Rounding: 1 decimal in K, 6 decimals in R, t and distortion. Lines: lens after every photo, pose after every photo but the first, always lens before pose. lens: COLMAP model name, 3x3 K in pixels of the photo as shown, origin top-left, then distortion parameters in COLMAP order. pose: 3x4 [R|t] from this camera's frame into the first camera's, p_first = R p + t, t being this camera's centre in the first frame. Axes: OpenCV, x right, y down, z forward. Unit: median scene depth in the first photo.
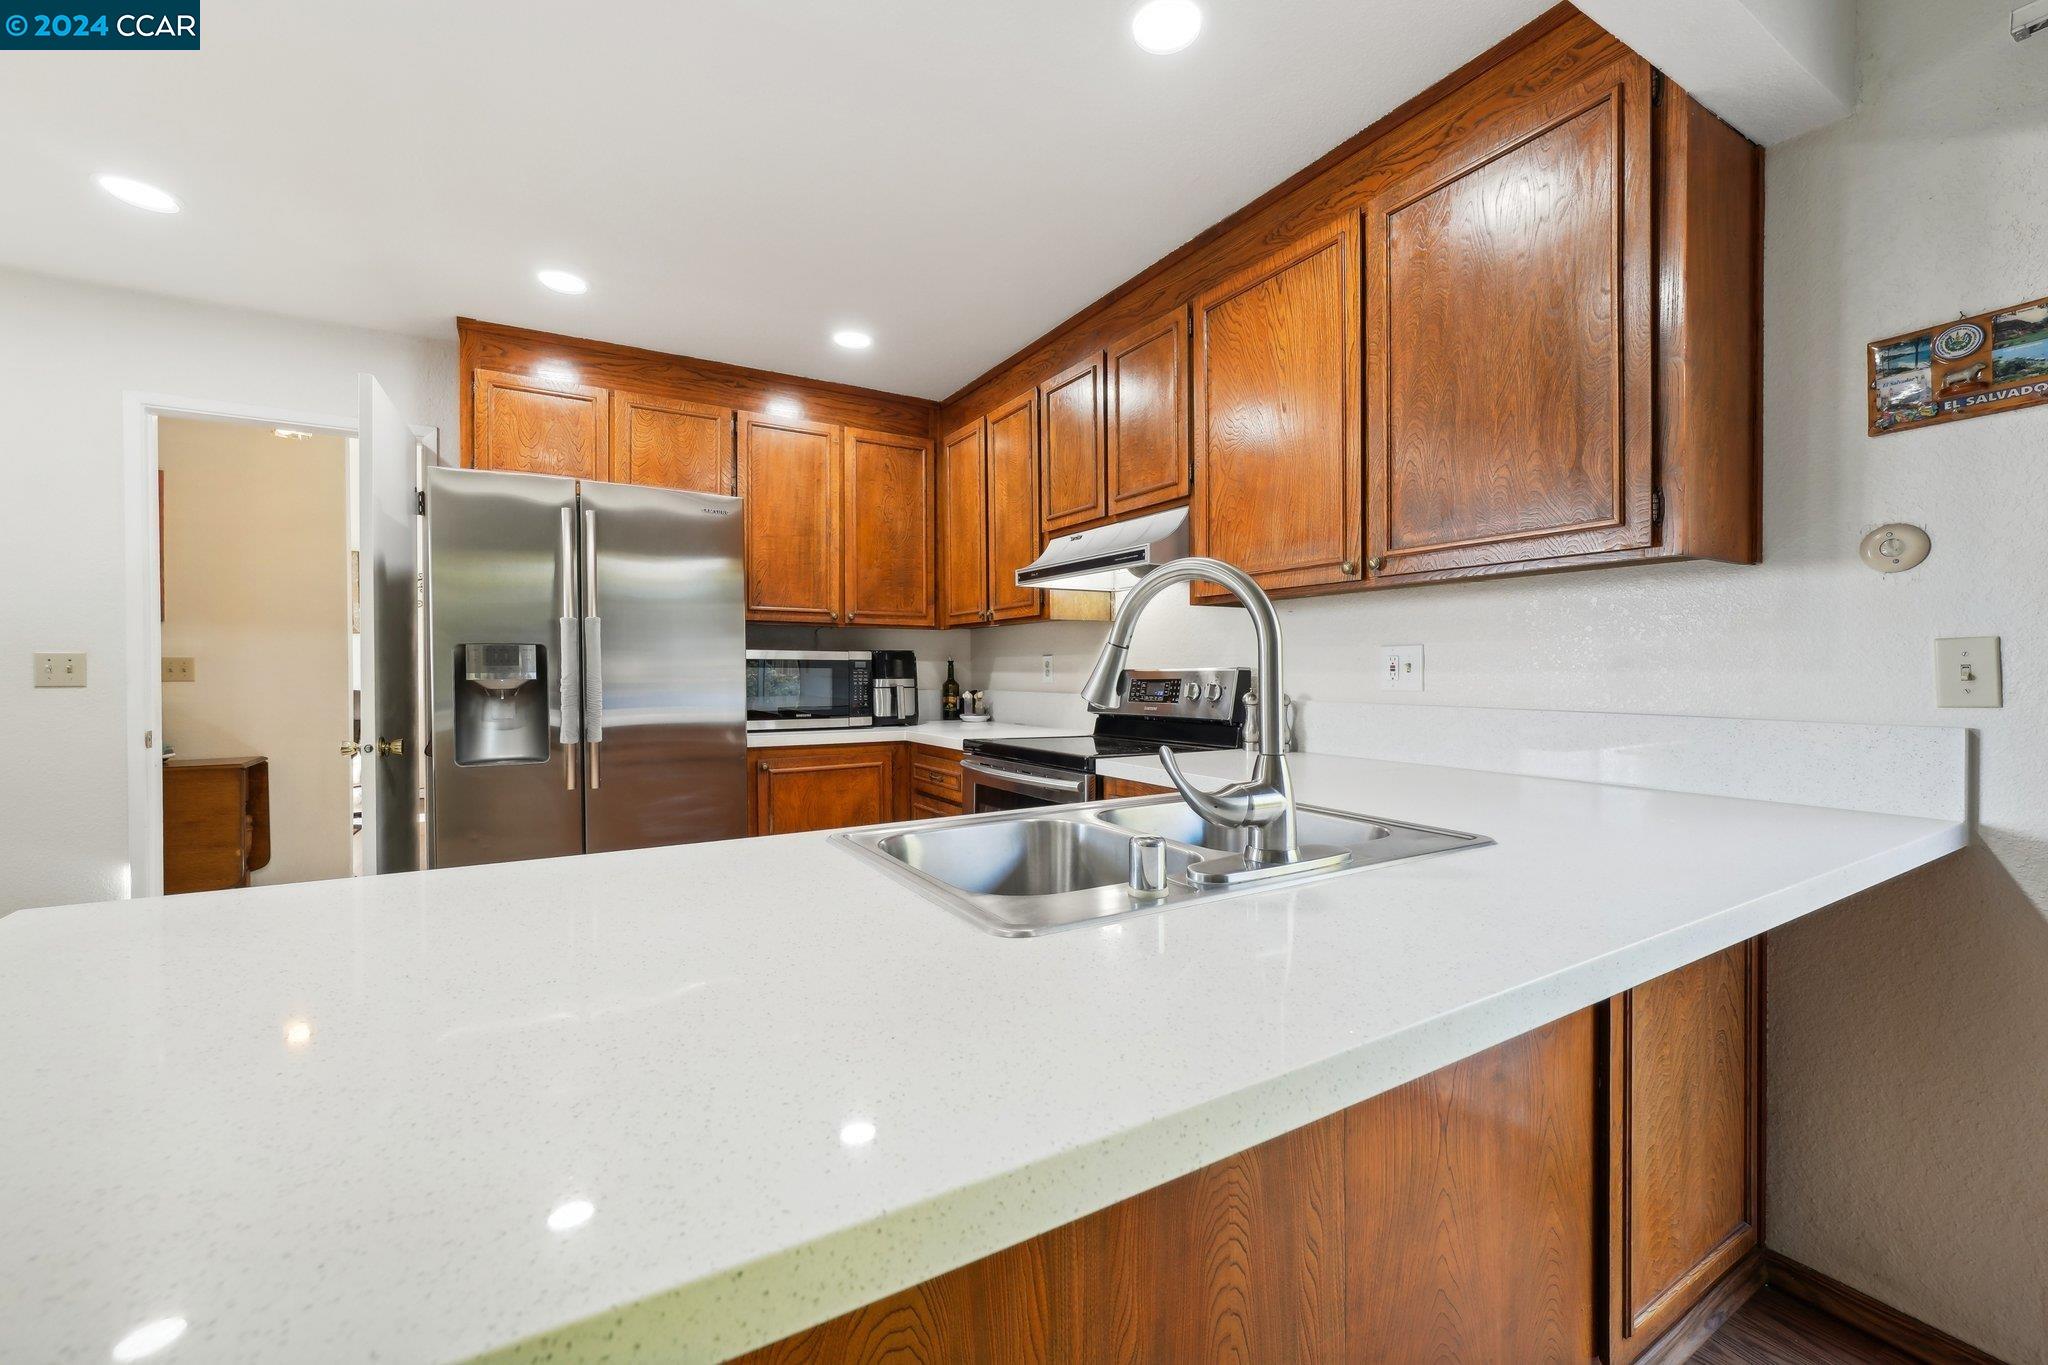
lens RADIAL K [[826.6, 0, 1016.6], [0, 826.6, 676.0], [0, 0, 1]] dist [-0.002439, -0.000195]
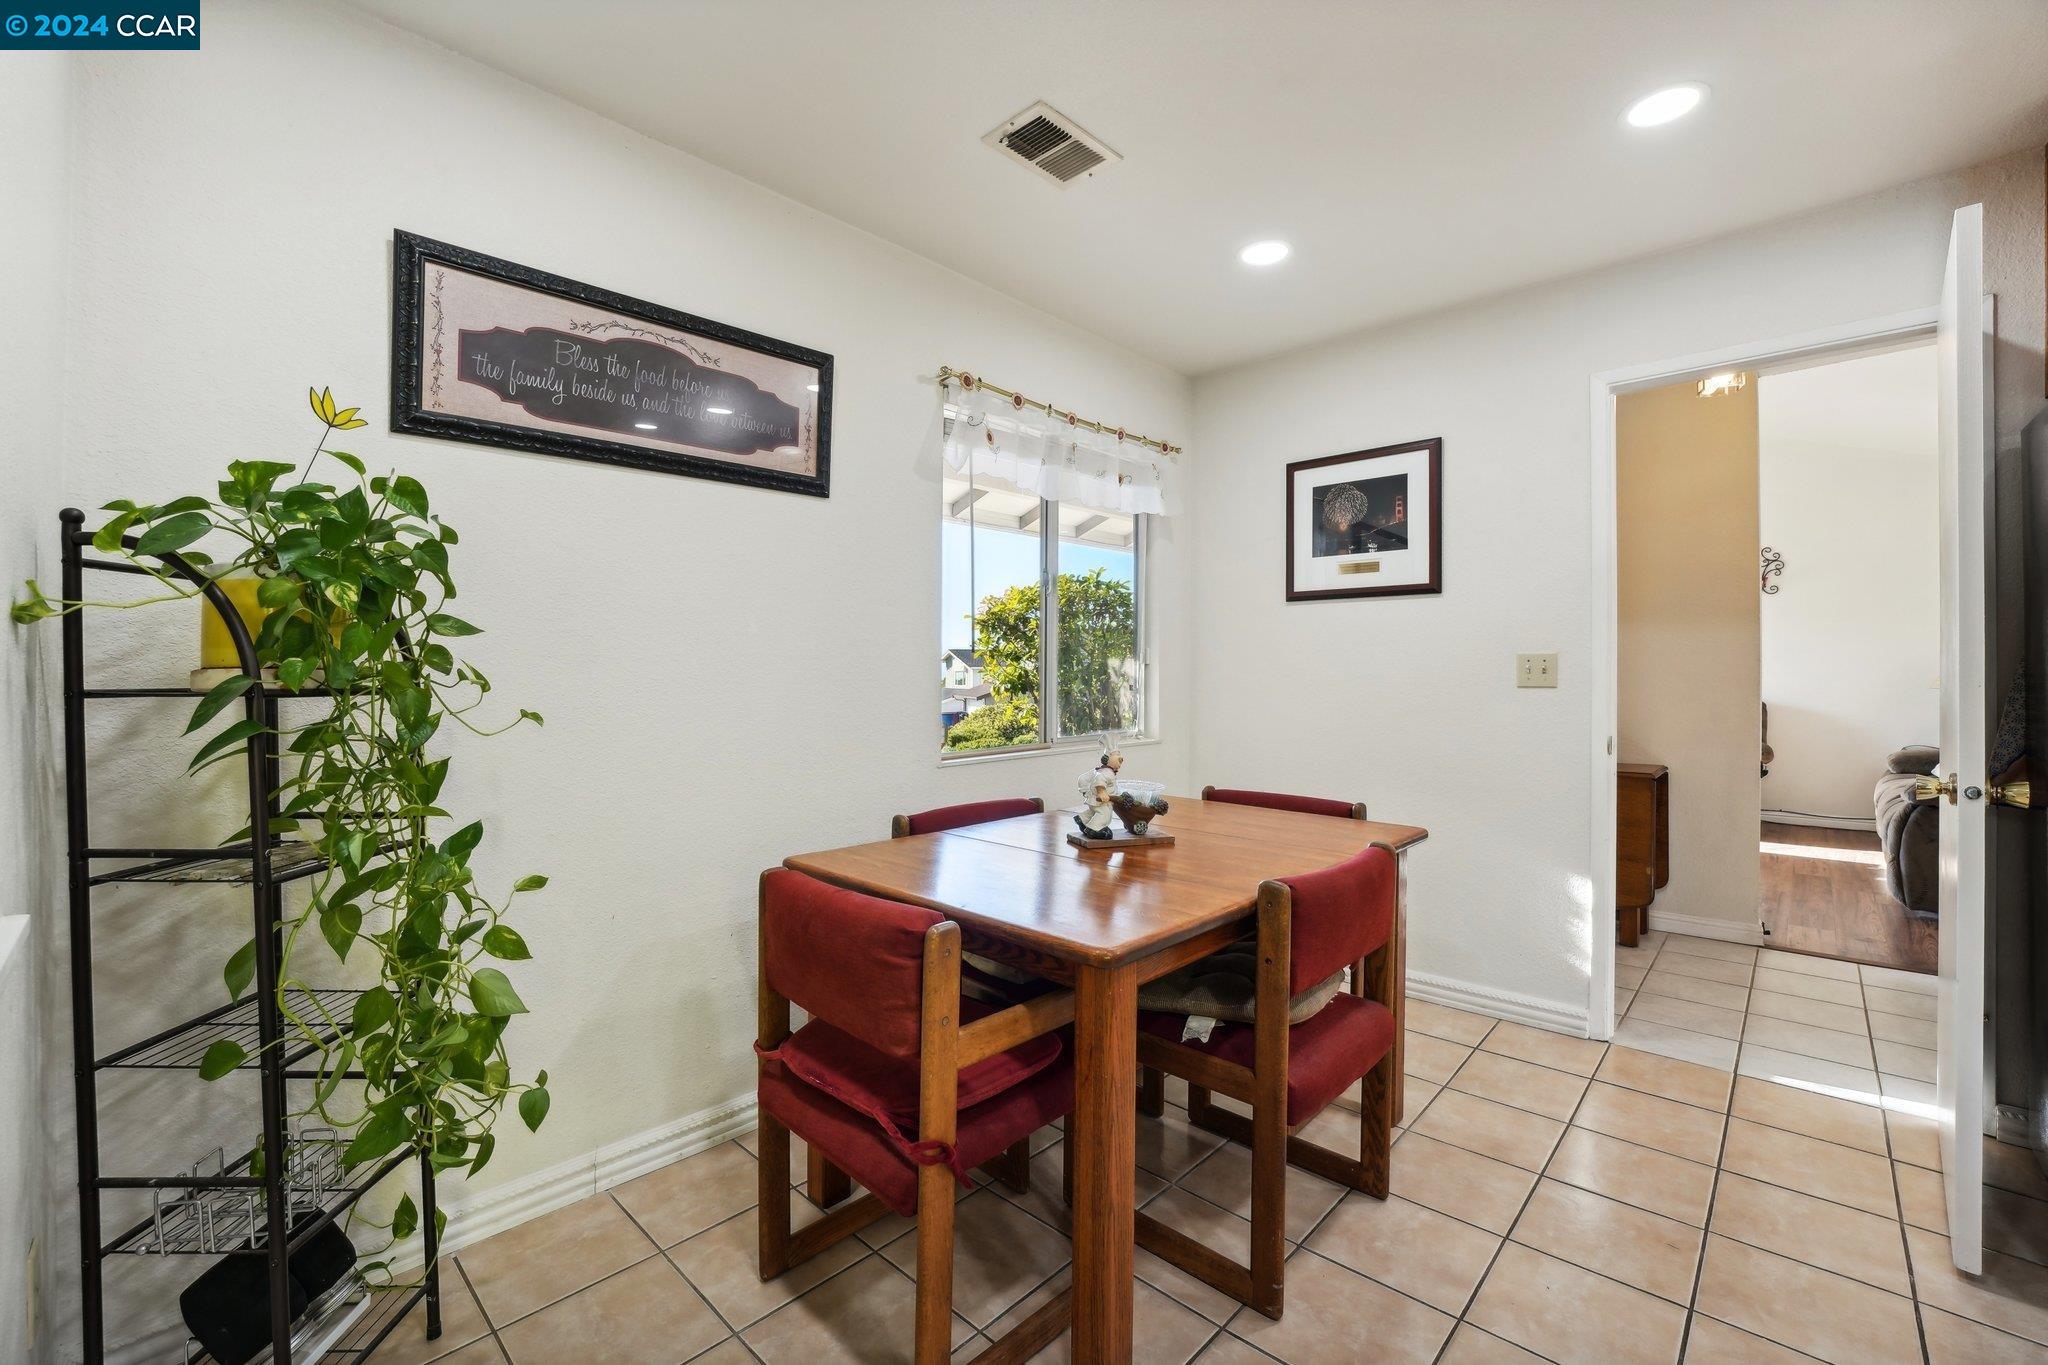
lens RADIAL K [[845.5, 0, 997.6], [0, 845.5, 677.7], [0, 0, 1]] dist [-0.021125, 0.000319]
pose [[0.263796, 0.008454, -0.964542, -0.306417], [-0.002298, 0.999964, 0.008136, -0.004404], [0.964576, 0.000070, 0.263806, 0.082490]]
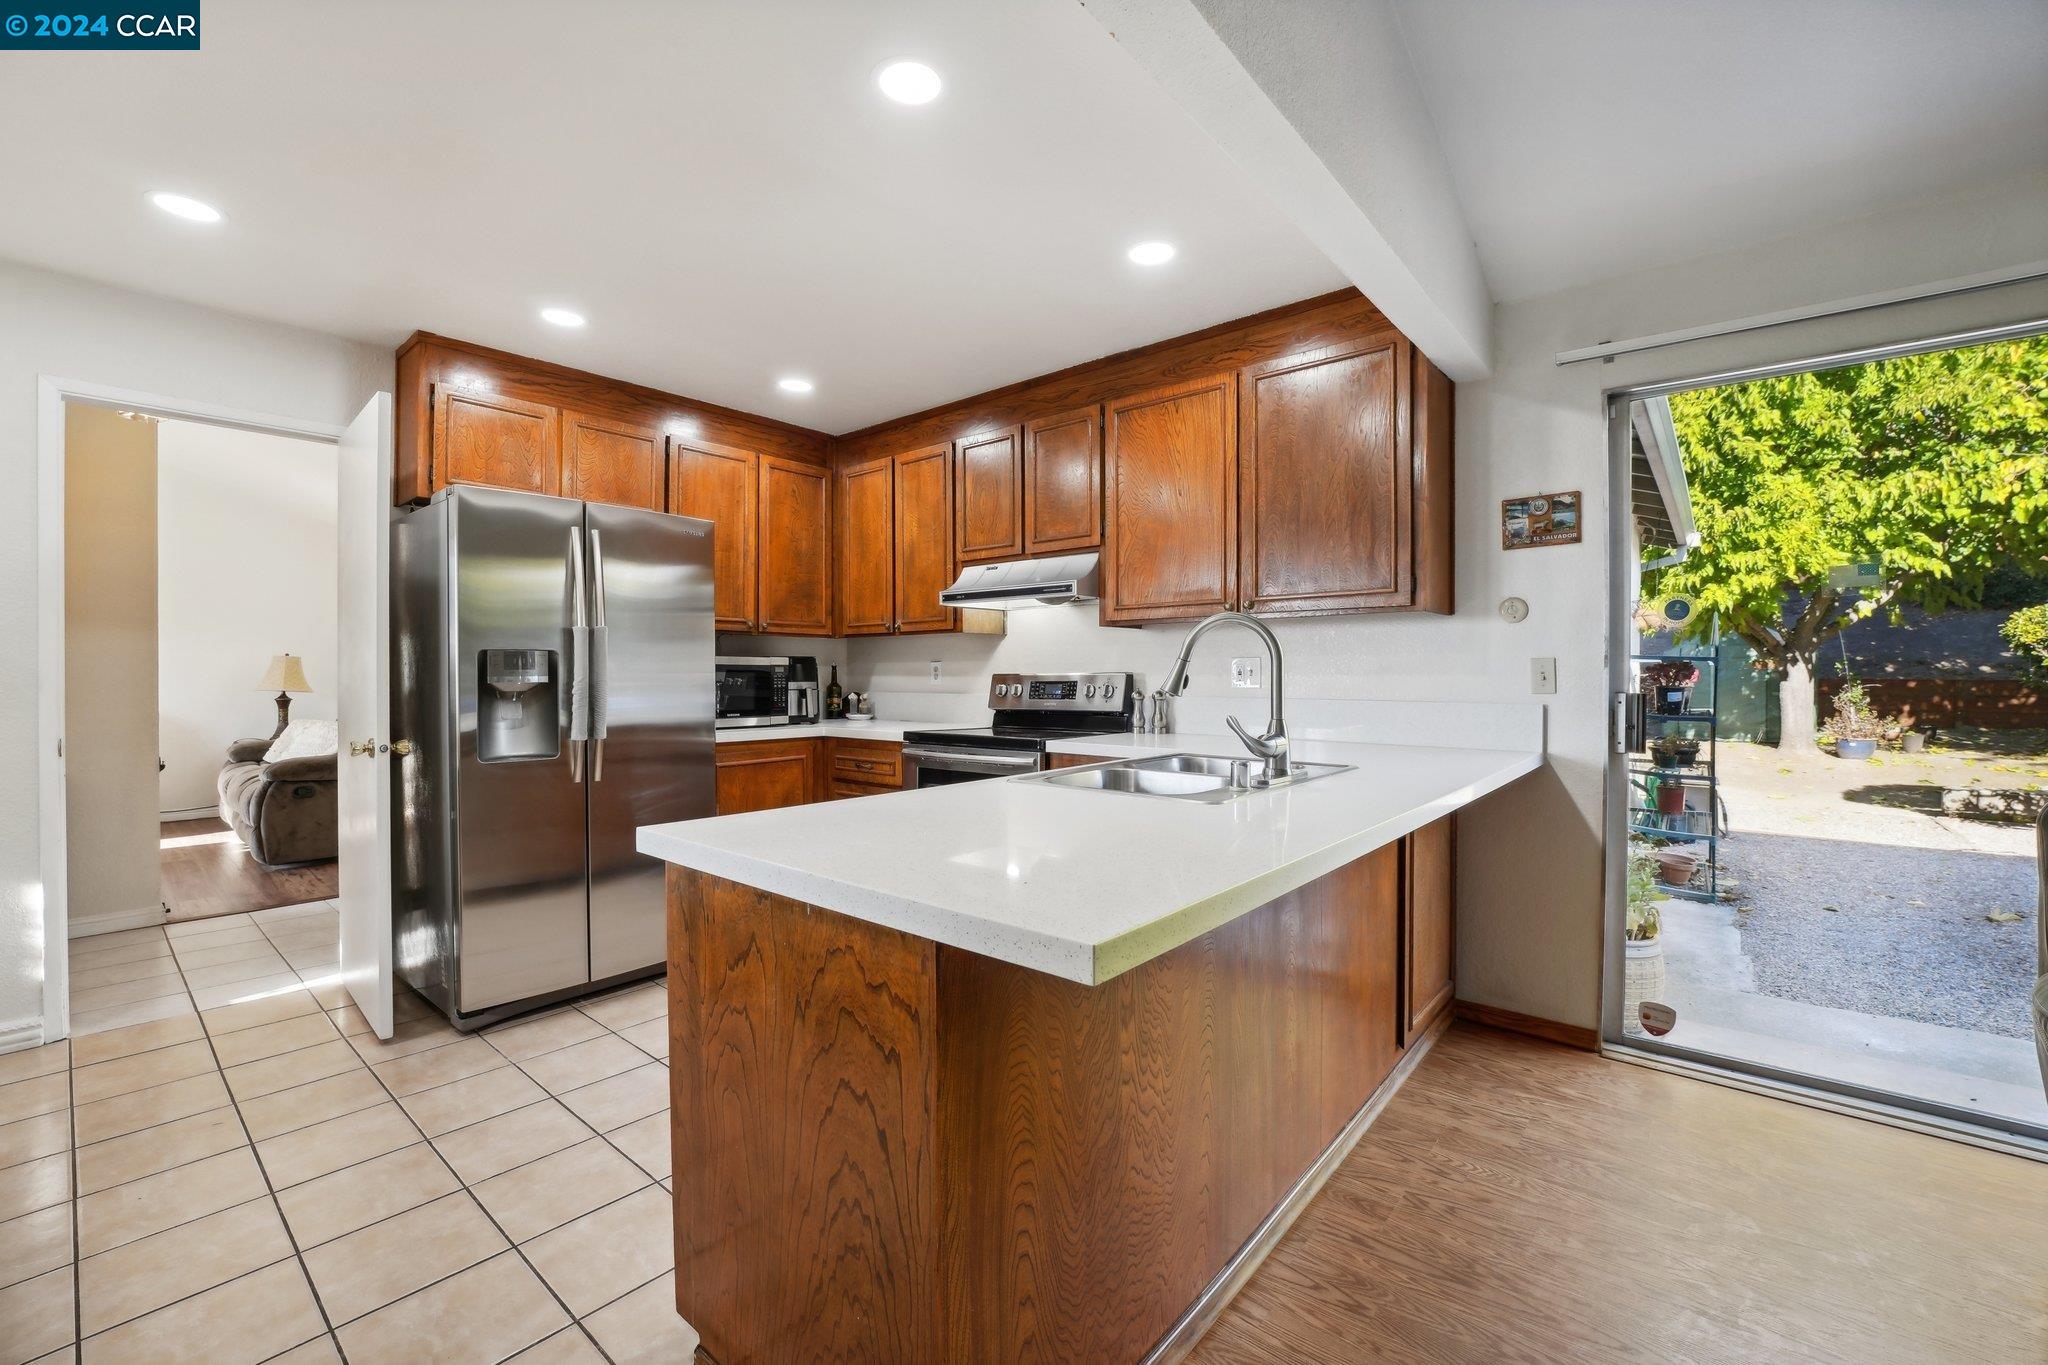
lens RADIAL K [[842.6, 0, 1016.1], [0, 842.6, 678.5], [0, 0, 1]] dist [-0.021213, 0.000766]
pose [[0.946363, -0.000610, 0.323105, -0.300352], [0.001359, 0.999997, -0.002094, 0.002105], [-0.323103, 0.002420, 0.946361, -0.212184]]
